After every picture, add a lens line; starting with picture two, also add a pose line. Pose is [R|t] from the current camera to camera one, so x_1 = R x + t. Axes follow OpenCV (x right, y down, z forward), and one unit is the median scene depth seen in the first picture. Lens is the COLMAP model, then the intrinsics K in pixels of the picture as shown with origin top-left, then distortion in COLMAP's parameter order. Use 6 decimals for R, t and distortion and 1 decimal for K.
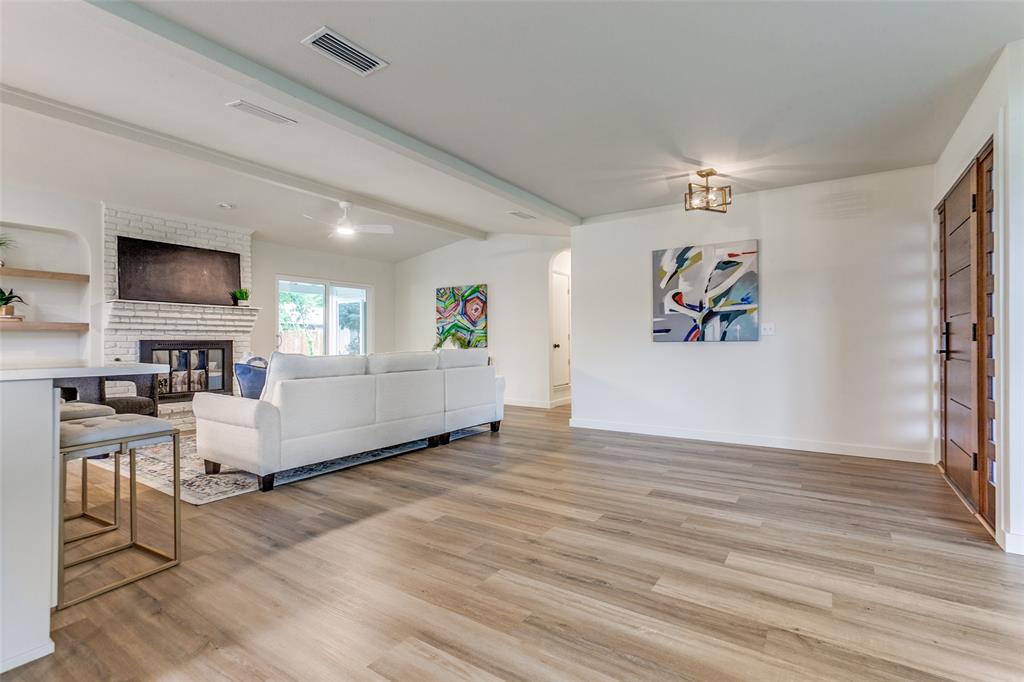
lens RADIAL K [[469.6, 0, 526.0], [0, 469.6, 338.3], [0, 0, 1]] dist [-0.003072, 0.000429]
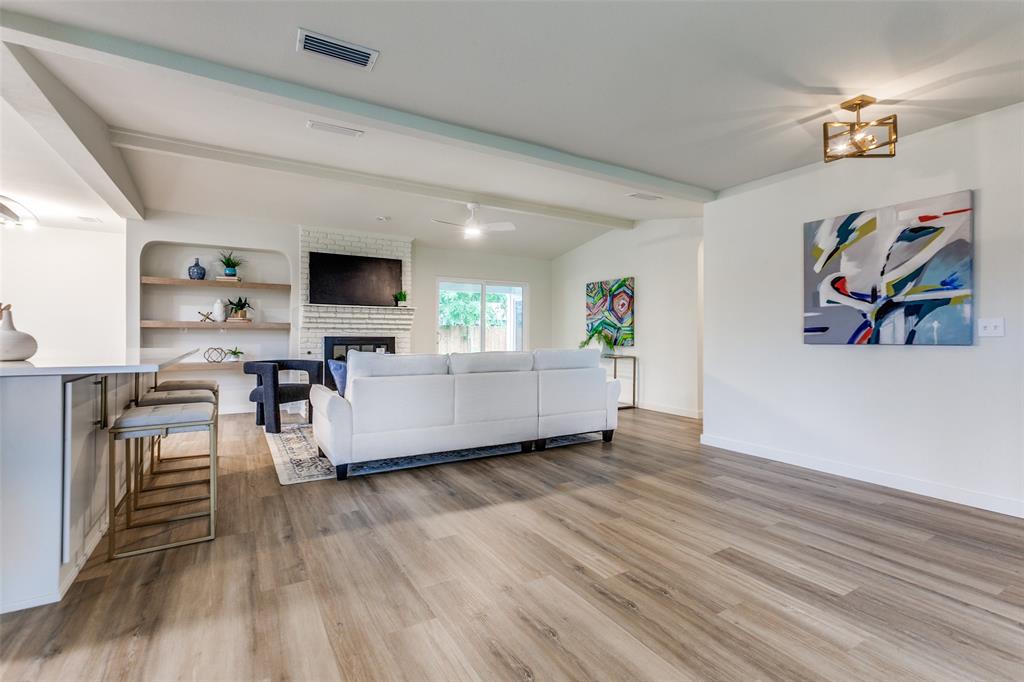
lens RADIAL K [[474.4, 0, 523.9], [0, 474.4, 334.6], [0, 0, 1]] dist [0.001596, 0.000846]
pose [[0.907661, 0.004520, -0.419679, 0.193080], [-0.003679, 0.999989, 0.002812, -0.008468], [0.419687, -0.001009, 0.907668, 0.127466]]
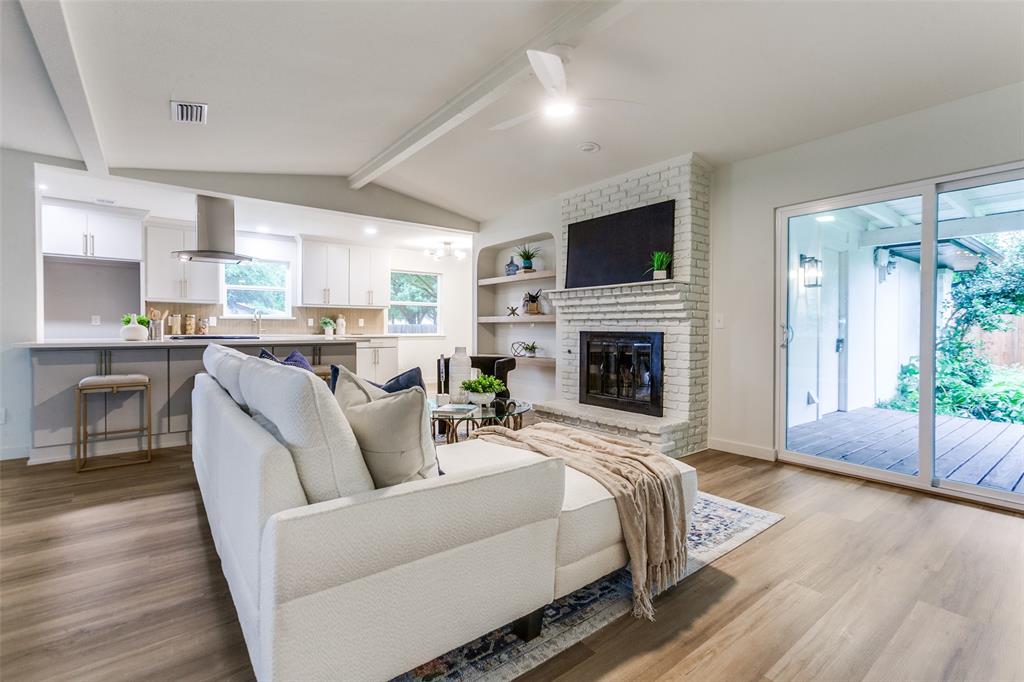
lens RADIAL K [[464.5, 0, 510.1], [0, 464.5, 333.5], [0, 0, 1]] dist [0.000915, -0.000014]
pose [[-0.329224, 0.009613, -0.944203, 0.111809], [-0.001199, 0.999943, 0.010599, -0.001167], [0.944251, 0.004621, -0.329194, 1.422349]]
